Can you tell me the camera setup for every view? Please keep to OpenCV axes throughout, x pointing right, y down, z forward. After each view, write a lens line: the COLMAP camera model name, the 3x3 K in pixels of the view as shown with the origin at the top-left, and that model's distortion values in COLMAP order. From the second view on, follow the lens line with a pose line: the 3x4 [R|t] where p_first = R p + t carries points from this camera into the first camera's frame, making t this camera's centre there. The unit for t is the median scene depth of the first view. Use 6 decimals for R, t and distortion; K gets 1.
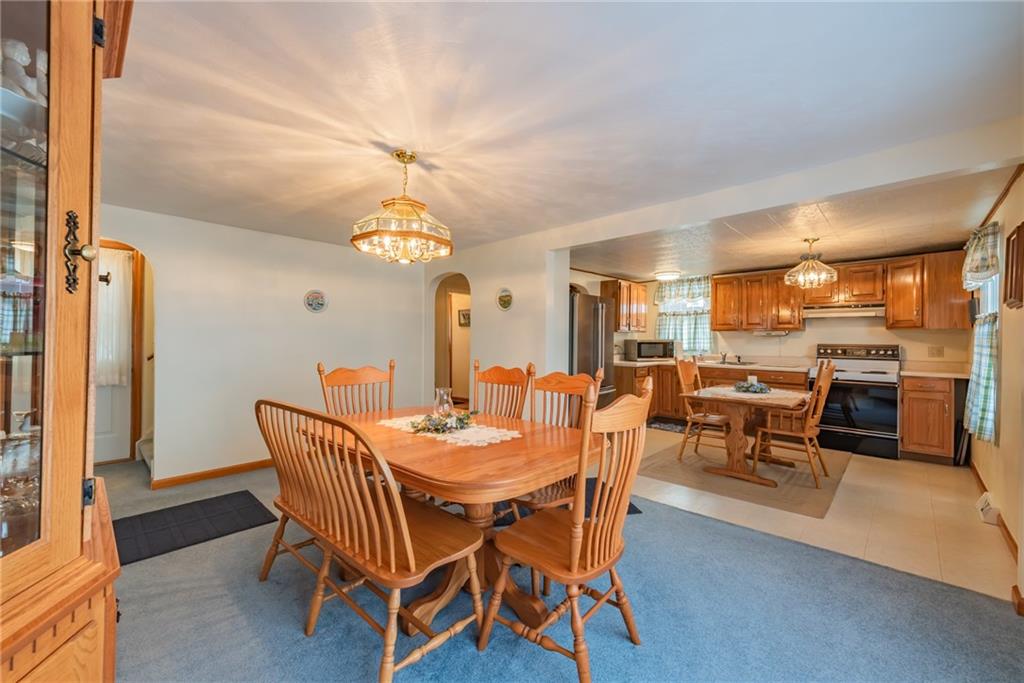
lens RADIAL K [[407.8, 0, 512.4], [0, 407.8, 338.4], [0, 0, 1]] dist [0.013368, -0.001227]
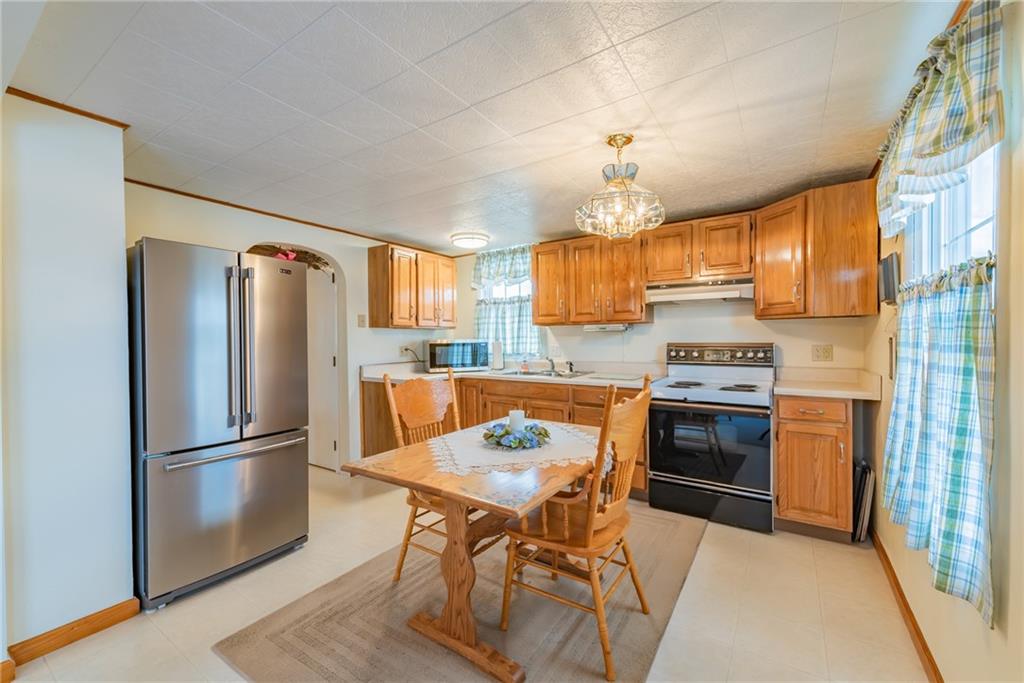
lens RADIAL K [[407.8, 0, 516.9], [0, 407.8, 342.8], [0, 0, 1]] dist [0.013368, -0.001227]
pose [[0.983341, -0.015882, 0.181074, 0.429721], [0.014089, 0.999838, 0.011182, 0.002899], [-0.181223, -0.008444, 0.983406, 0.444409]]
